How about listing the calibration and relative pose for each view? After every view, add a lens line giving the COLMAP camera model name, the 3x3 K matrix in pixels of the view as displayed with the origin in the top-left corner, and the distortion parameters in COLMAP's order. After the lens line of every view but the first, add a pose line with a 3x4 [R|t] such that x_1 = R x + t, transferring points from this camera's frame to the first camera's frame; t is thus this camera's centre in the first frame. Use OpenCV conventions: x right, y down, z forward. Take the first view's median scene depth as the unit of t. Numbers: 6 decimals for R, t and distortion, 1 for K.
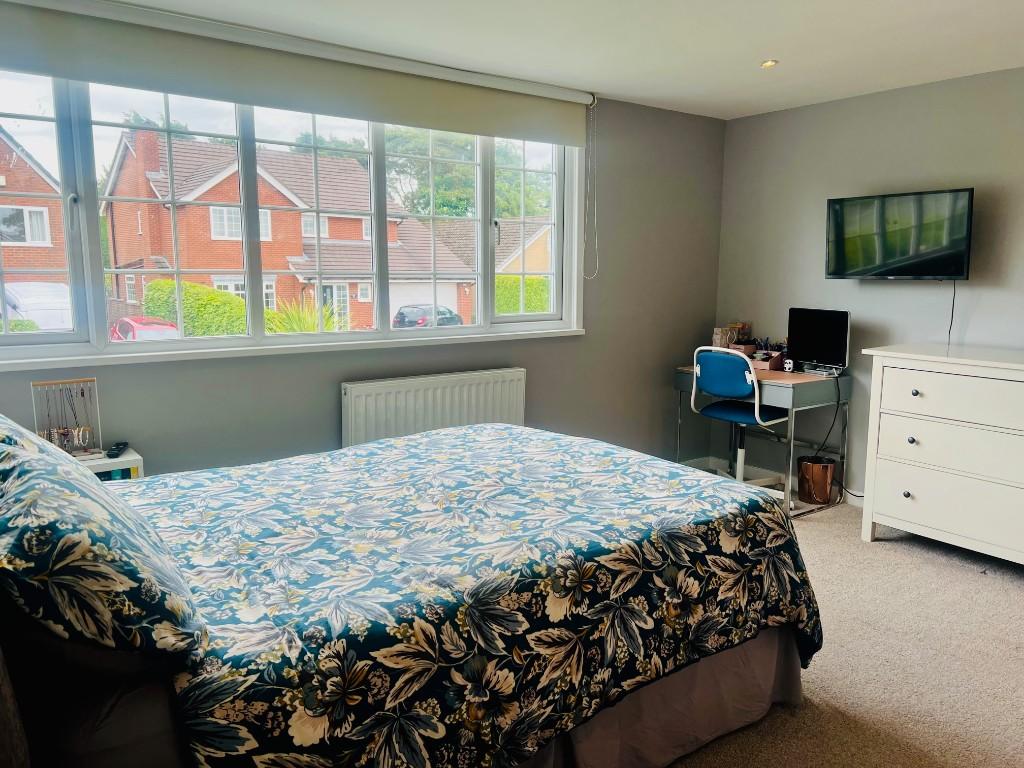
lens RADIAL K [[776.5, 0, 513.5], [0, 776.5, 391.1], [0, 0, 1]] dist [0.033699, -0.011365]
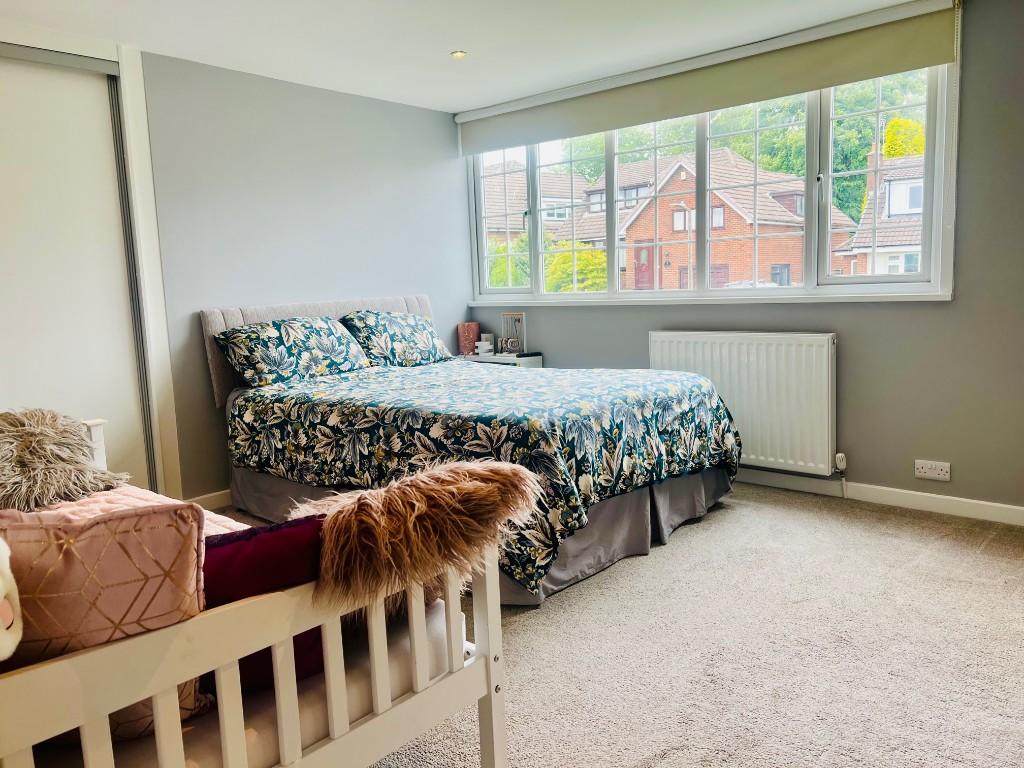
lens RADIAL K [[776.5, 0, 513.5], [0, 776.5, 378.9], [0, 0, 1]] dist [0.033699, -0.011365]
pose [[0.182795, 0.108934, -0.977098, 1.717030], [-0.118231, 0.989066, 0.088149, -0.028732], [0.976016, 0.099410, 0.193675, 0.928799]]
